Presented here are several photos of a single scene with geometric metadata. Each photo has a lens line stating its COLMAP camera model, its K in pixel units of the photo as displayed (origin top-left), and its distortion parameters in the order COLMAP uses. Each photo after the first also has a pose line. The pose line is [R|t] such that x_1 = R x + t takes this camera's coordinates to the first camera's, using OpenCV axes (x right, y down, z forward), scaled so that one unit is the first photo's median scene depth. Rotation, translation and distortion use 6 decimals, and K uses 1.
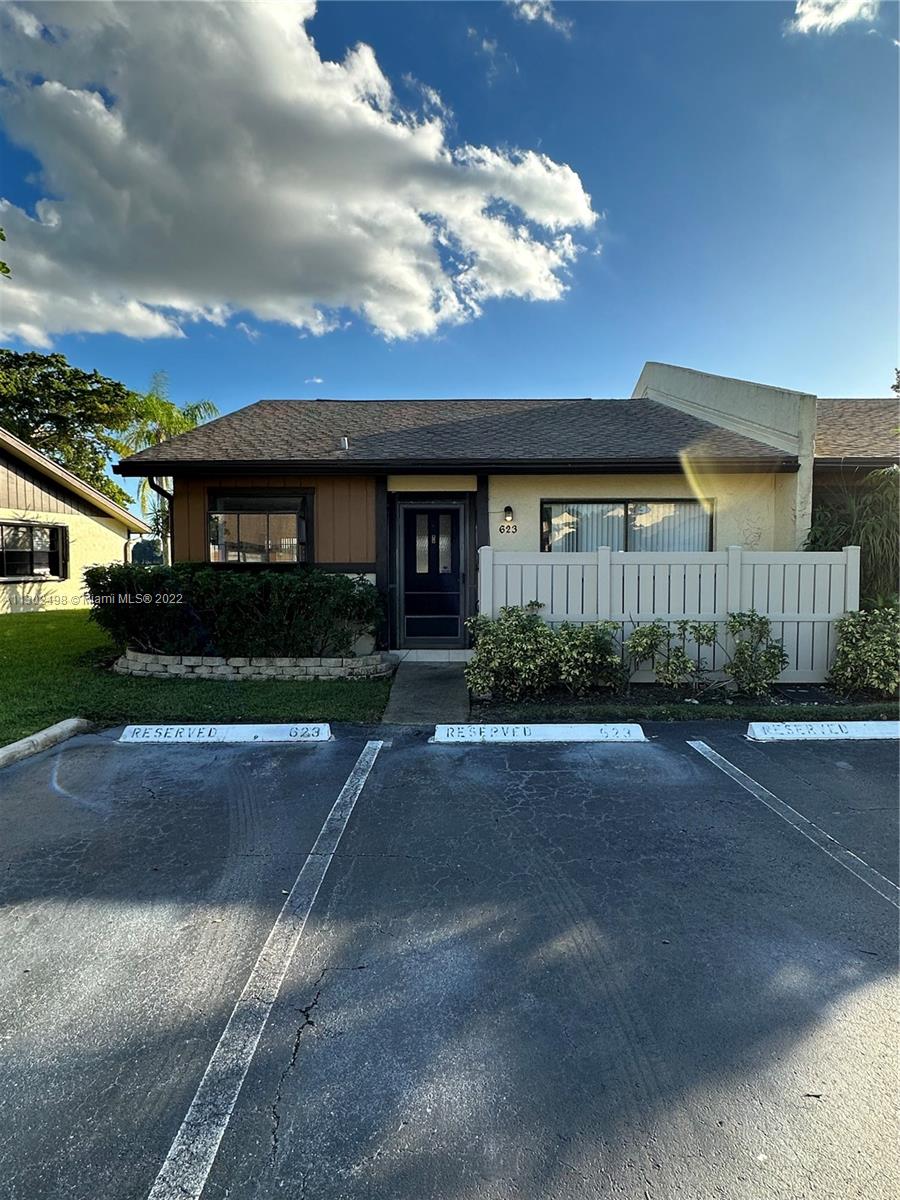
lens RADIAL K [[698.6, 0, 448.3], [0, 698.6, 595.8], [0, 0, 1]] dist [-0.001639, -0.000657]
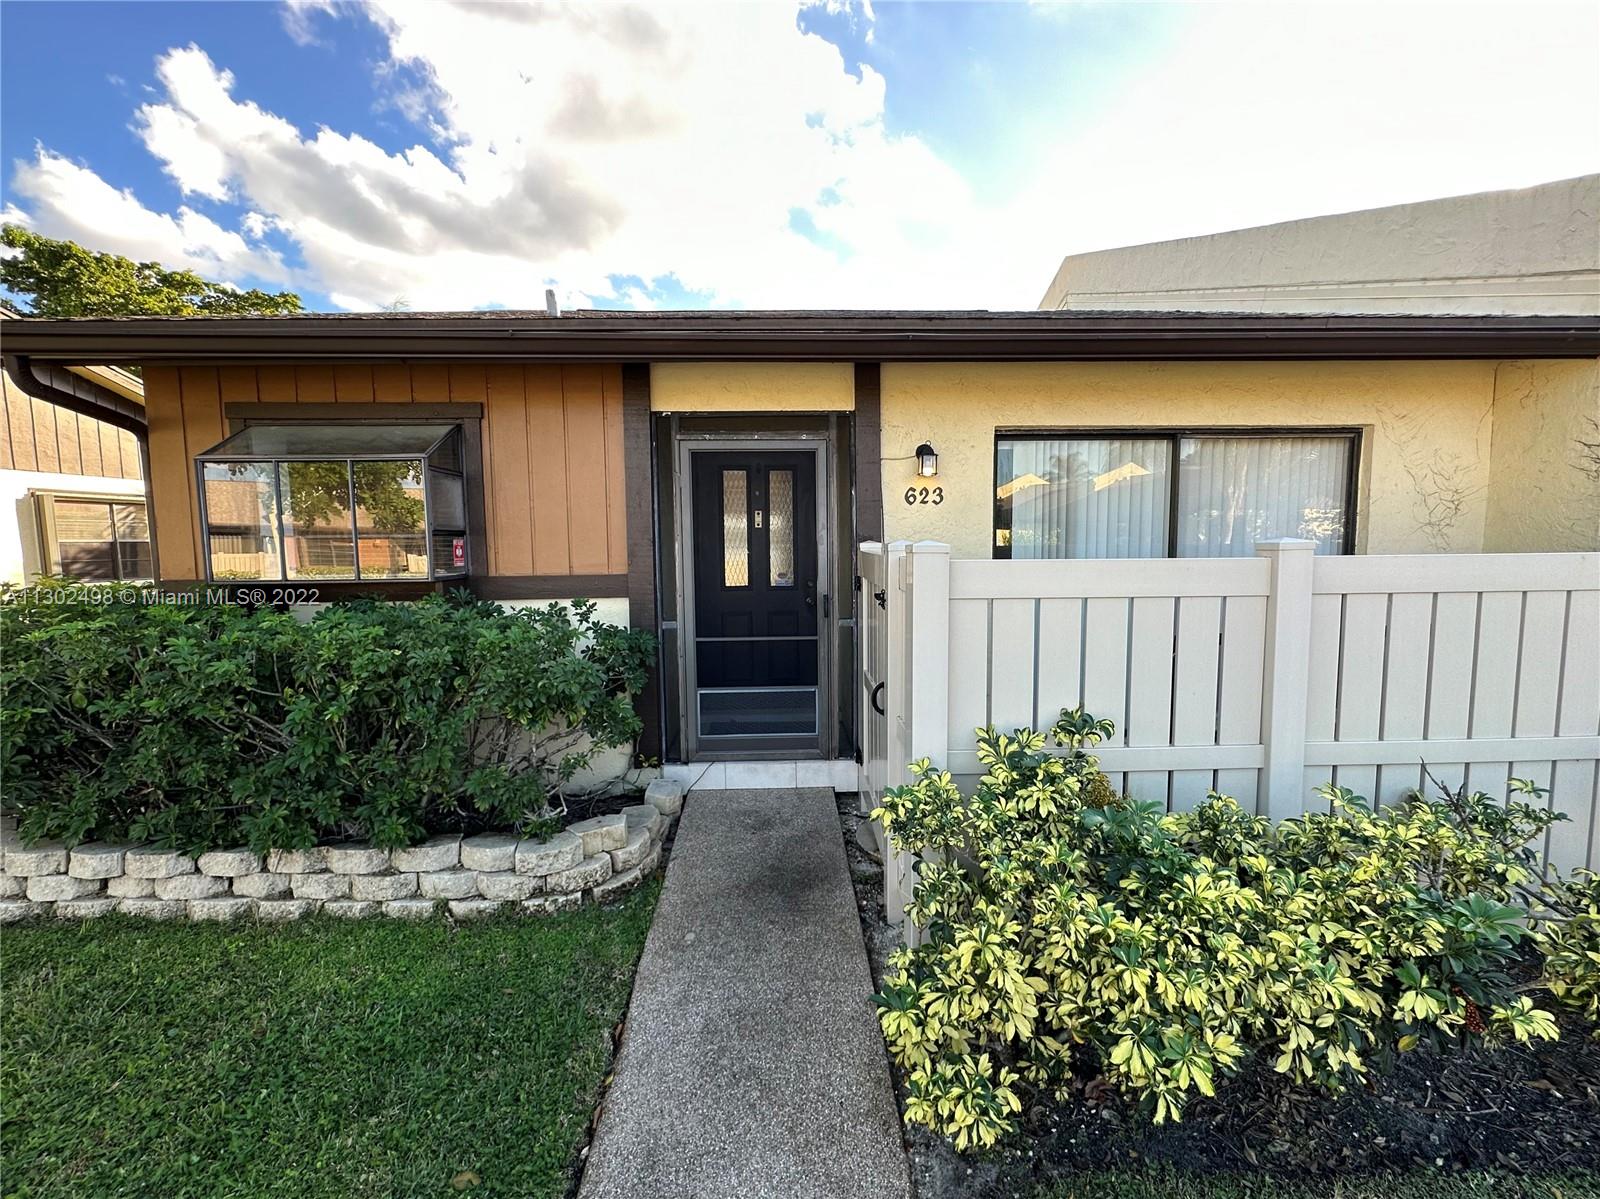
lens RADIAL K [[638.7, 0, 803.1], [0, 638.7, 595.2], [0, 0, 1]] dist [-0.008802, 0.000806]
pose [[0.998730, -0.014641, 0.048199, -0.013097], [0.012775, 0.999165, 0.038815, -0.048295], [-0.048727, -0.038150, 0.998083, 0.591658]]
